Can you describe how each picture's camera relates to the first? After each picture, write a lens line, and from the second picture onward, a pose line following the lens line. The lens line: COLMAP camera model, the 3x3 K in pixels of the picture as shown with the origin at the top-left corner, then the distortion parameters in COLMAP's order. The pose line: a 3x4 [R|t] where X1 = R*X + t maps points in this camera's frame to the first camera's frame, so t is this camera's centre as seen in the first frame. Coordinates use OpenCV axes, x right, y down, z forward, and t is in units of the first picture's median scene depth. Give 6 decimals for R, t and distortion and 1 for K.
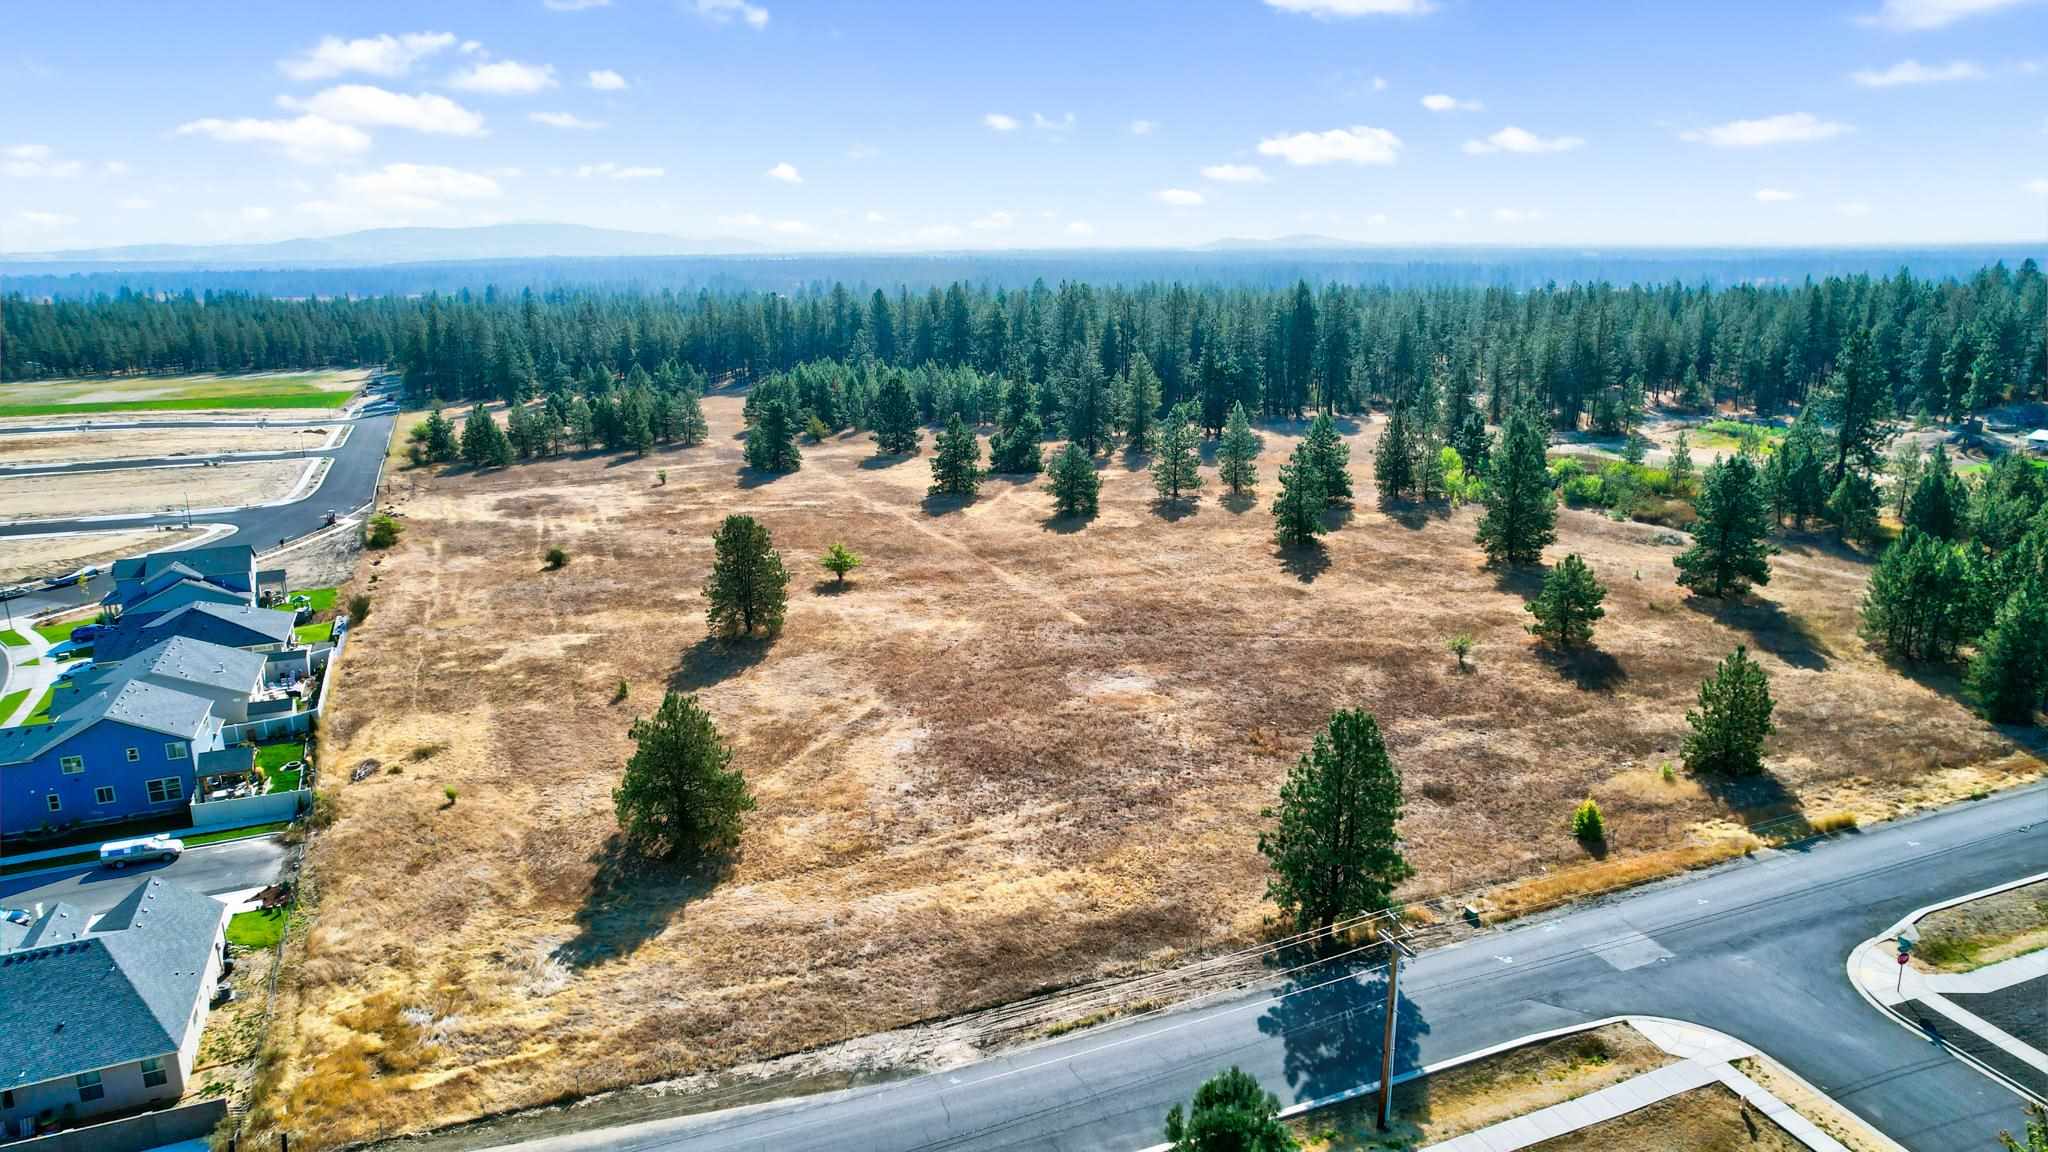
lens RADIAL K [[1305.9, 0, 1015.1], [0, 1305.9, 584.0], [0, 0, 1]] dist [-0.080132, 0.078402]
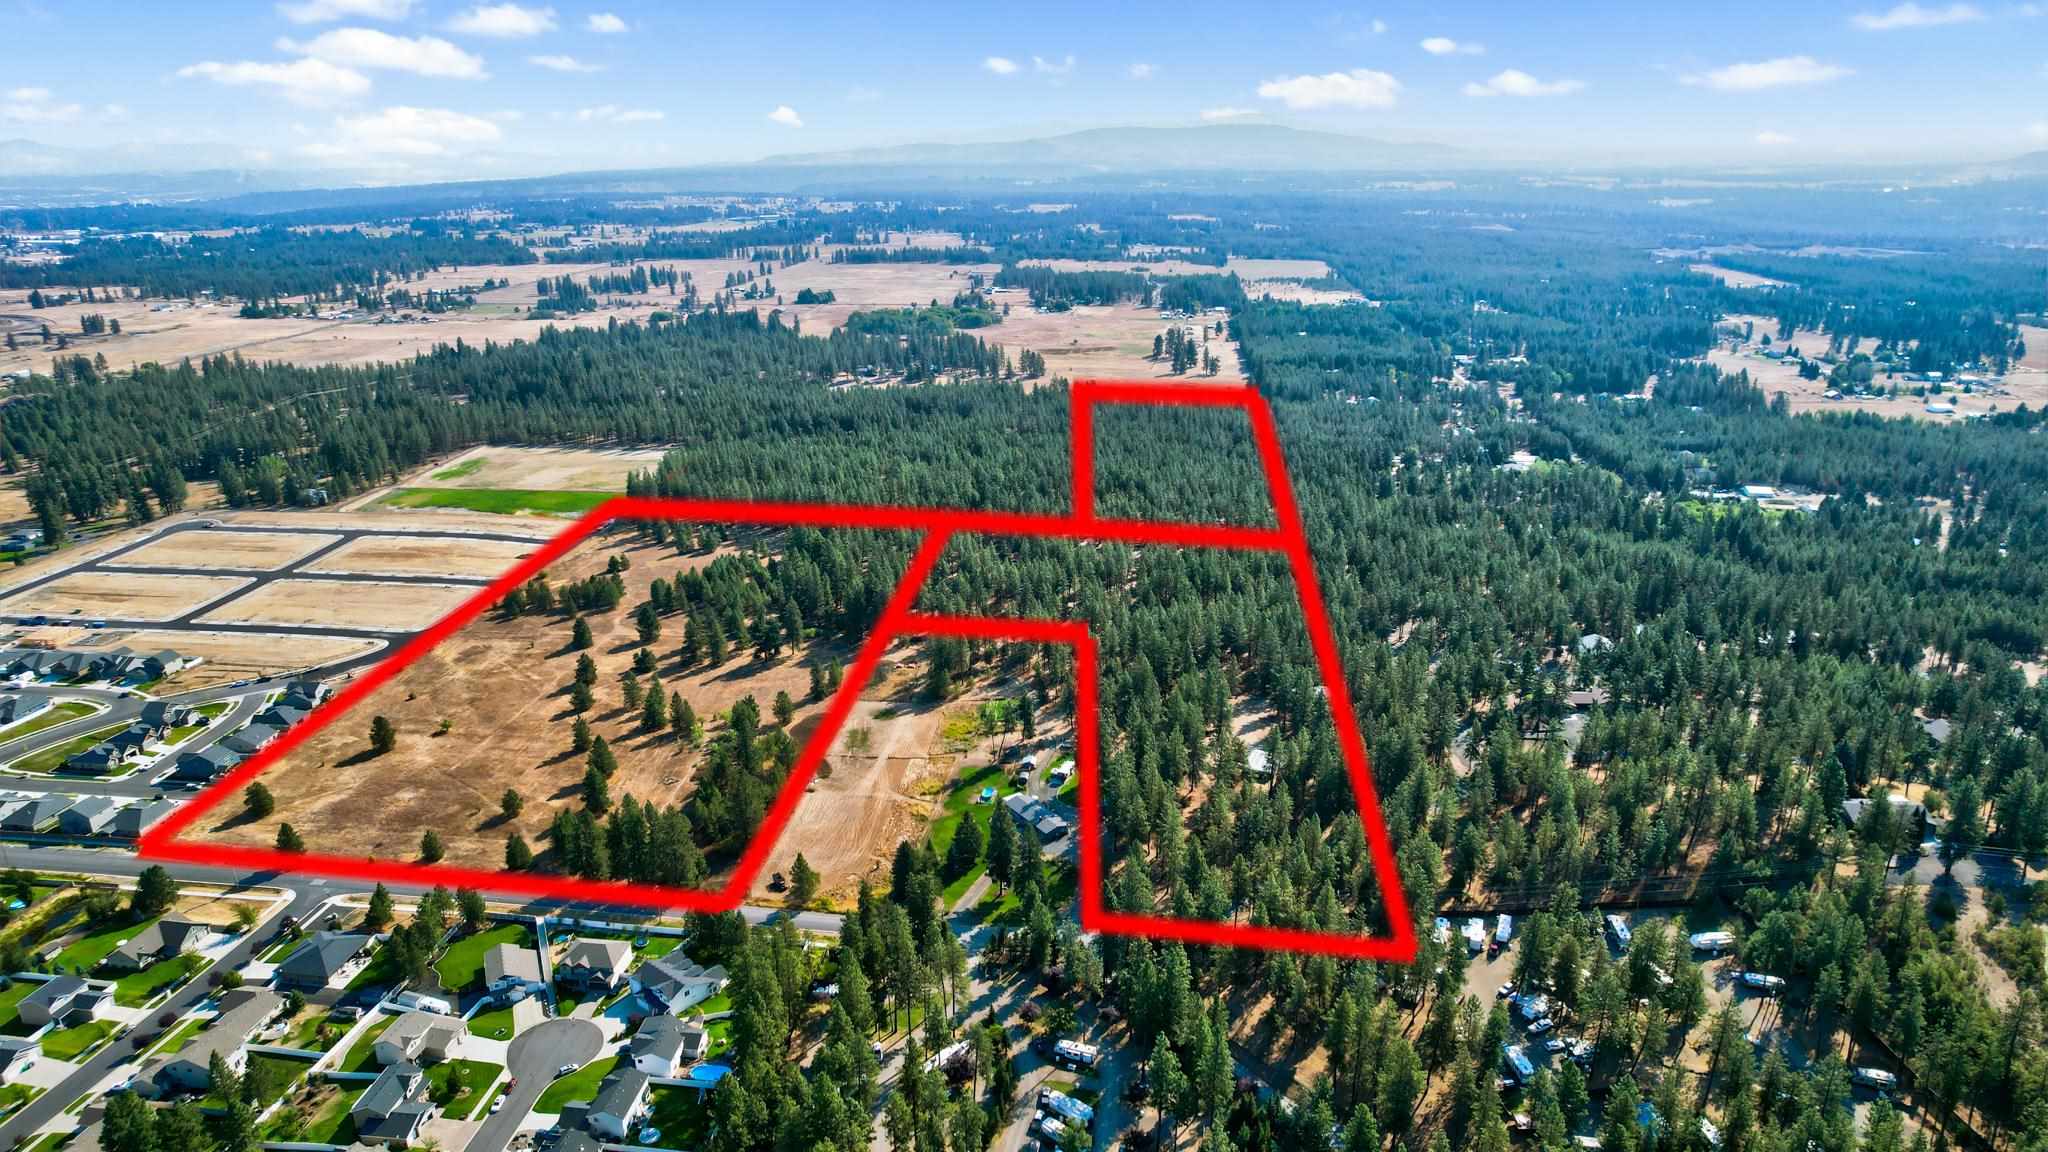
lens RADIAL K [[1305.9, 0, 1015.1], [0, 1305.9, 584.0], [0, 0, 1]] dist [-0.080132, 0.078402]
pose [[0.865944, 0.160654, -0.473635, 3.970946], [-0.122580, 0.986295, 0.110435, -1.390726], [0.484886, -0.037572, 0.873770, -1.608688]]
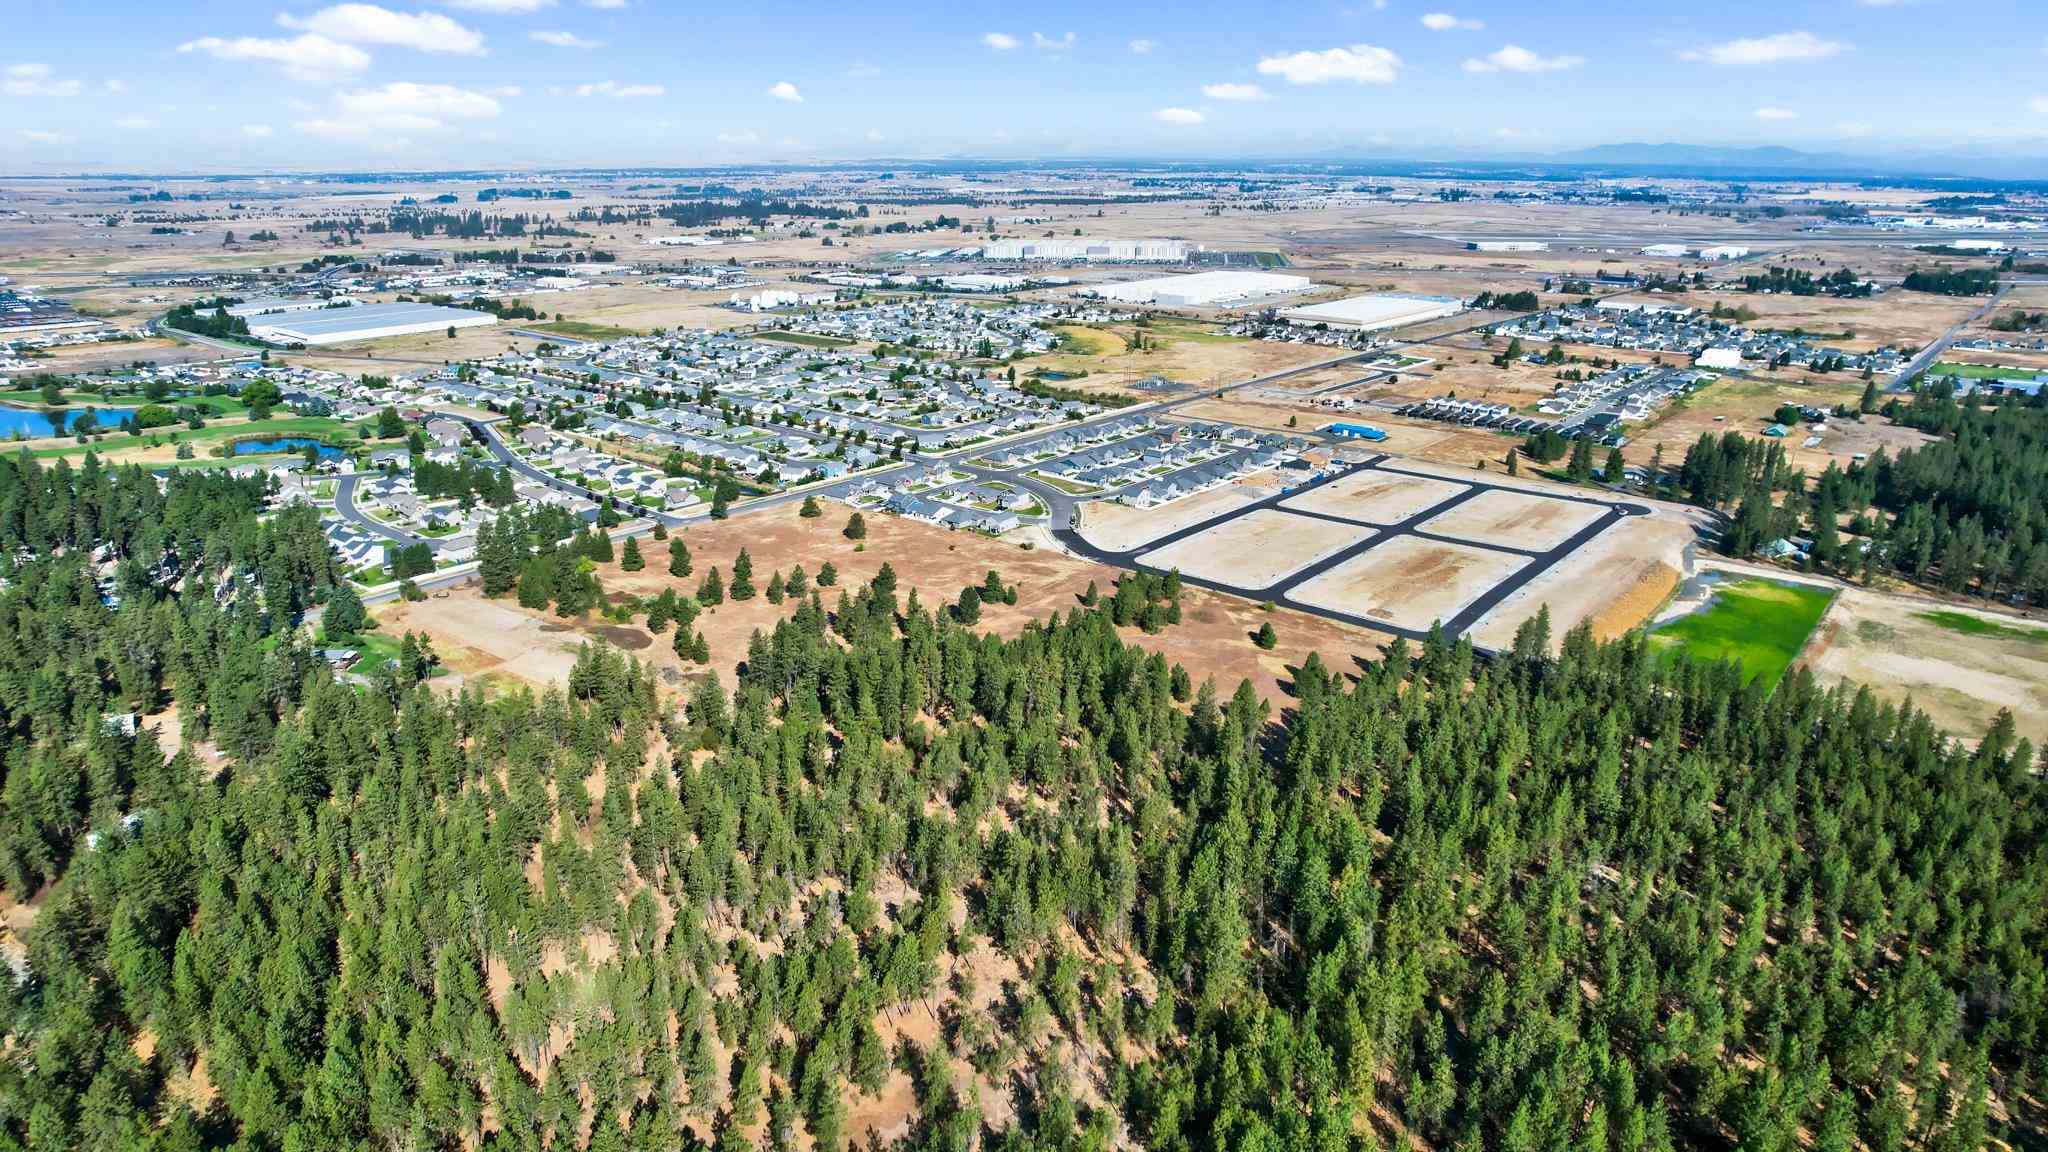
lens RADIAL K [[1305.9, 0, 1015.1], [0, 1305.9, 584.0], [0, 0, 1]] dist [-0.080132, 0.078402]
pose [[-0.877524, 0.164514, -0.450429, 1.976883], [-0.111421, 0.843651, 0.525203, -3.254306], [0.466408, 0.511066, -0.721994, 6.636040]]
